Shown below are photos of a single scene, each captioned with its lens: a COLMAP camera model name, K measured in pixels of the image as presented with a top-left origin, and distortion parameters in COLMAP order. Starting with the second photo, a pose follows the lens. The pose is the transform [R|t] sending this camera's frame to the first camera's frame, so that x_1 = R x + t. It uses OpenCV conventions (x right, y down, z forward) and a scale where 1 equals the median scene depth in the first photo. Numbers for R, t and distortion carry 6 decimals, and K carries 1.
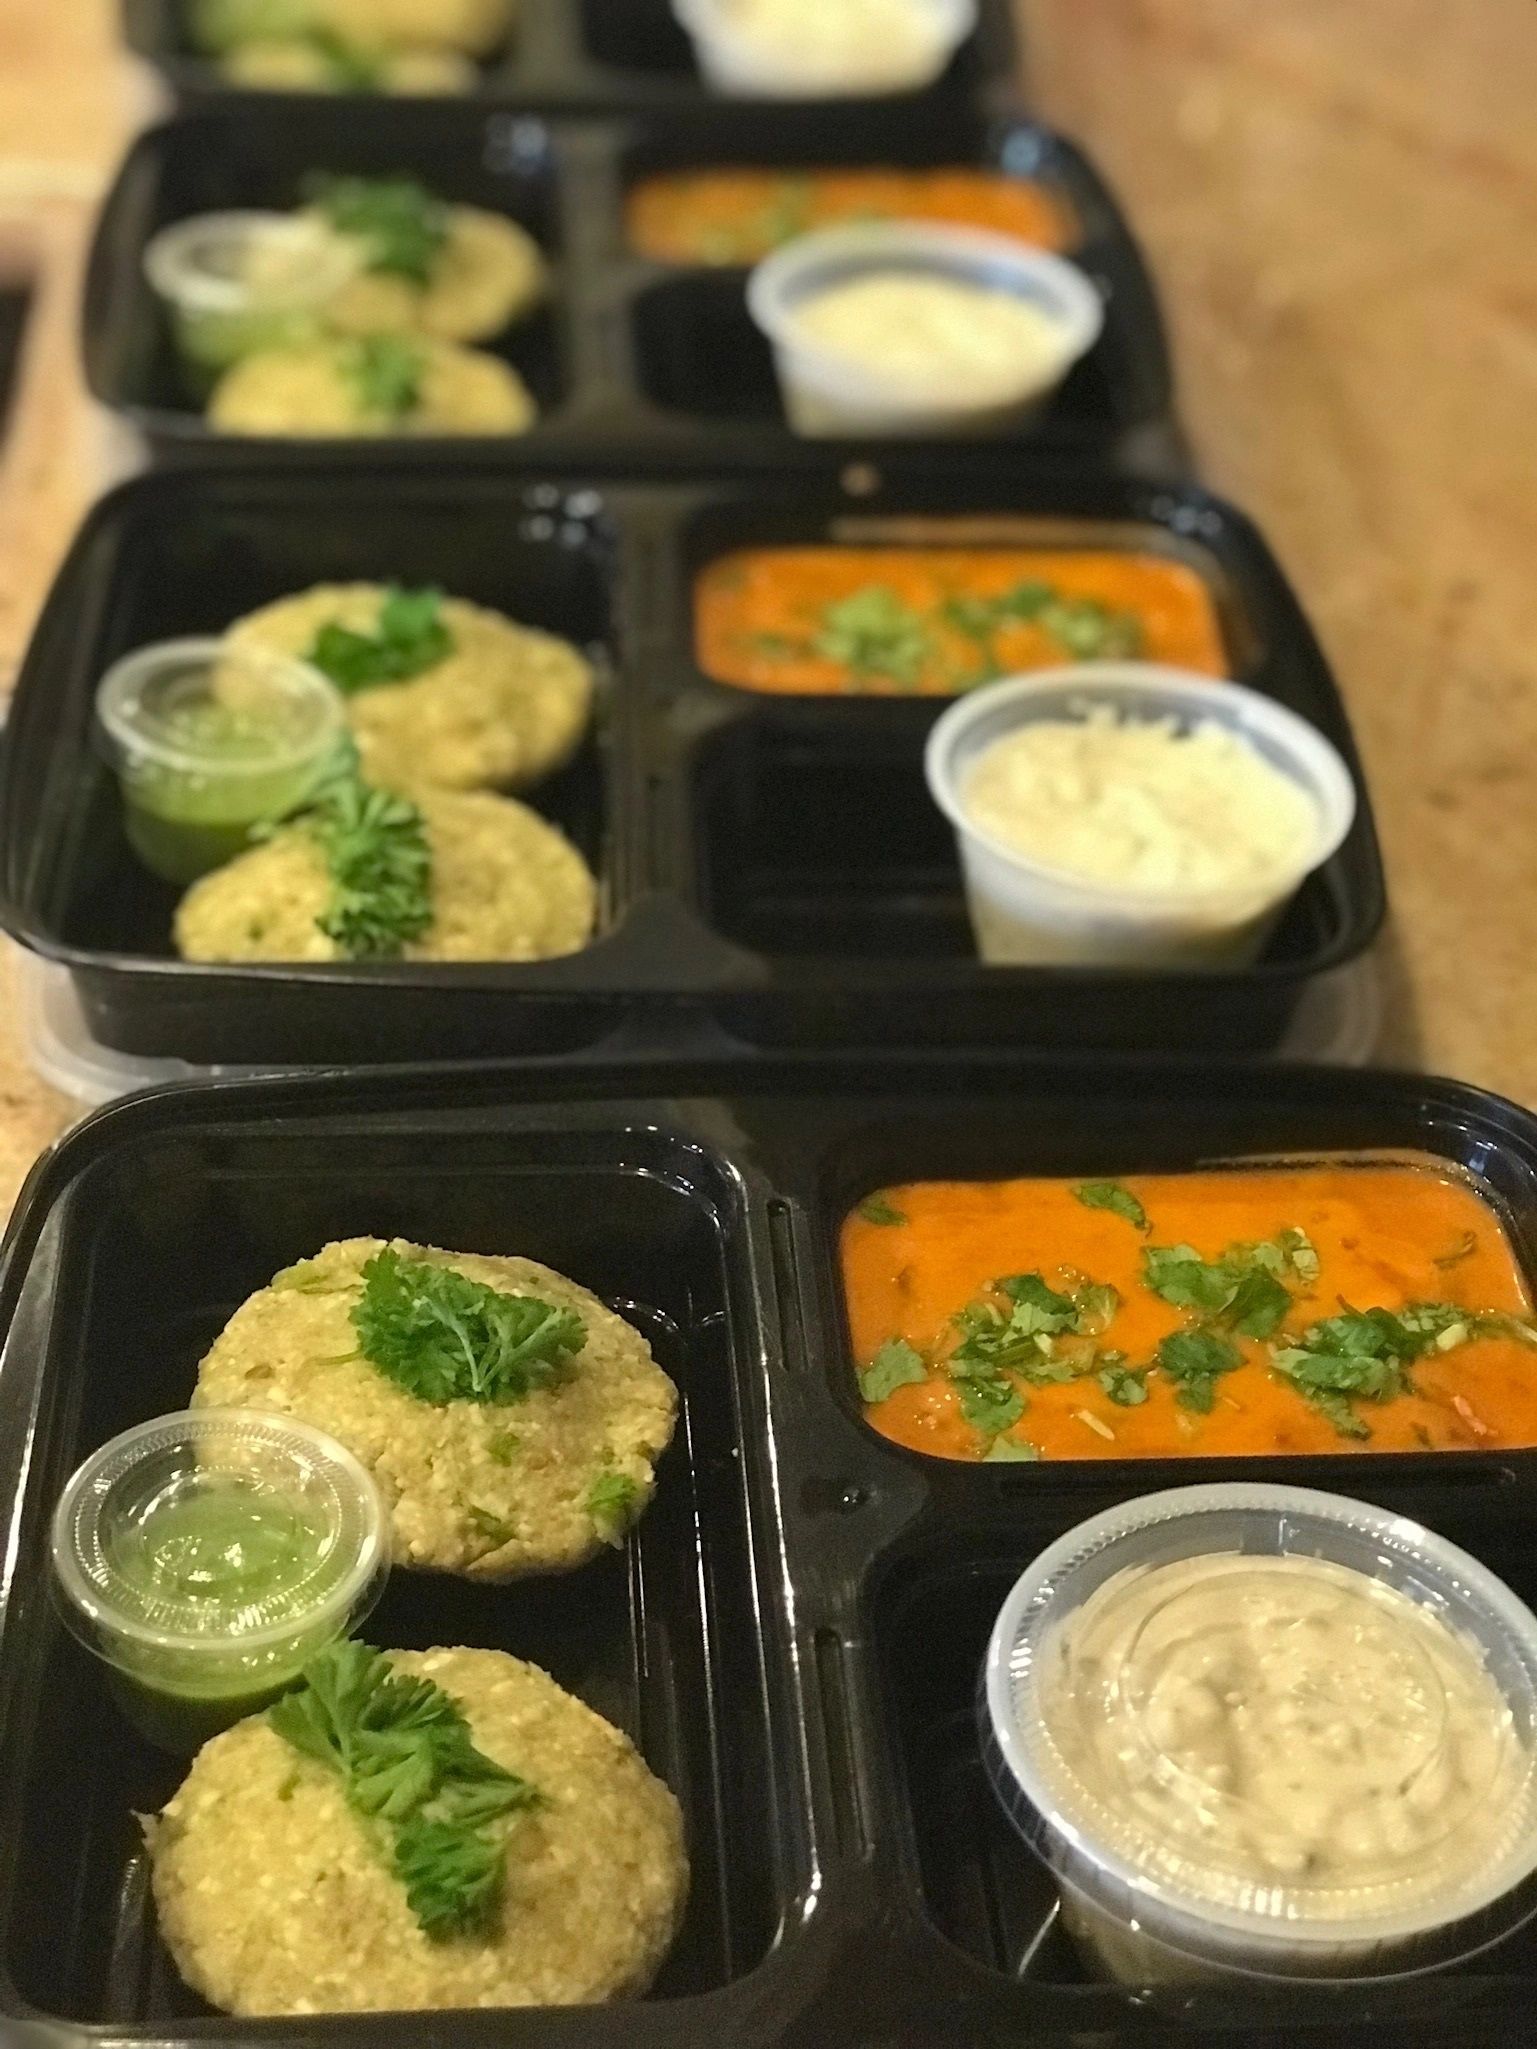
lens RADIAL K [[3419.0, 0, 768.5], [0, 3419.0, 1024.5], [0, 0, 1]] dist [-0.168277, 1.673279]
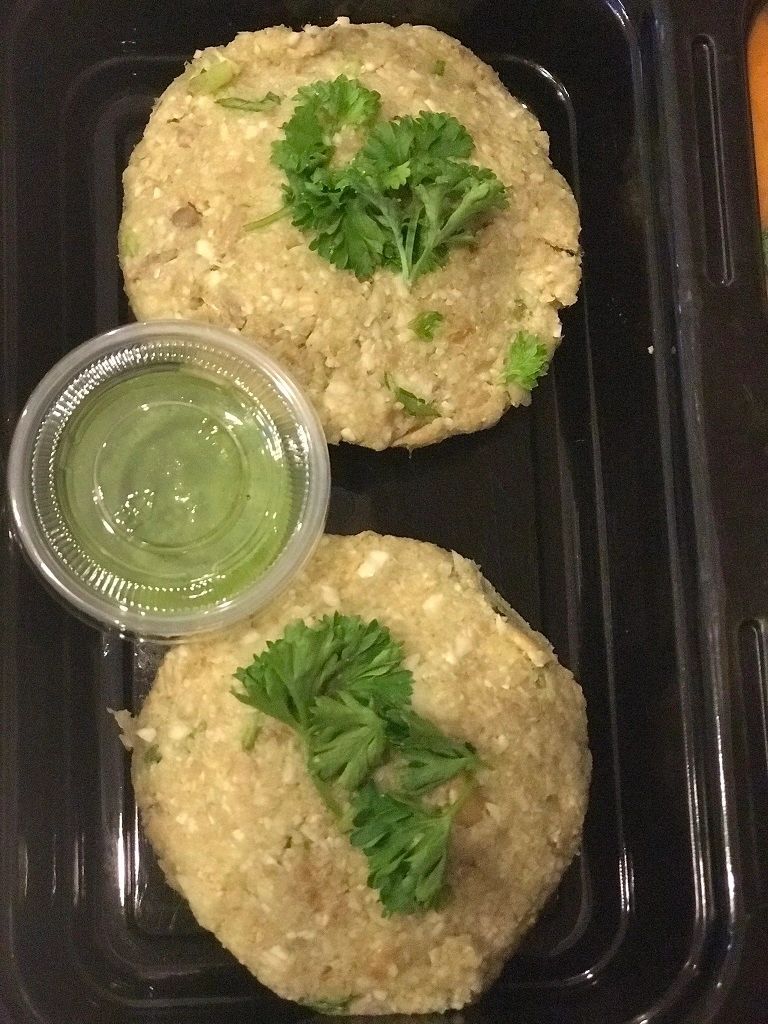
lens RADIAL K [[1708.7, 0, 384.0], [0, 1708.7, 512.0], [0, 0, 1]] dist [-0.168277, 1.673279]
pose [[0.998677, 0.034106, 0.038477, -0.108135], [-0.051122, 0.738636, 0.672163, -0.182170], [-0.005495, -0.673241, 0.739403, 0.569098]]
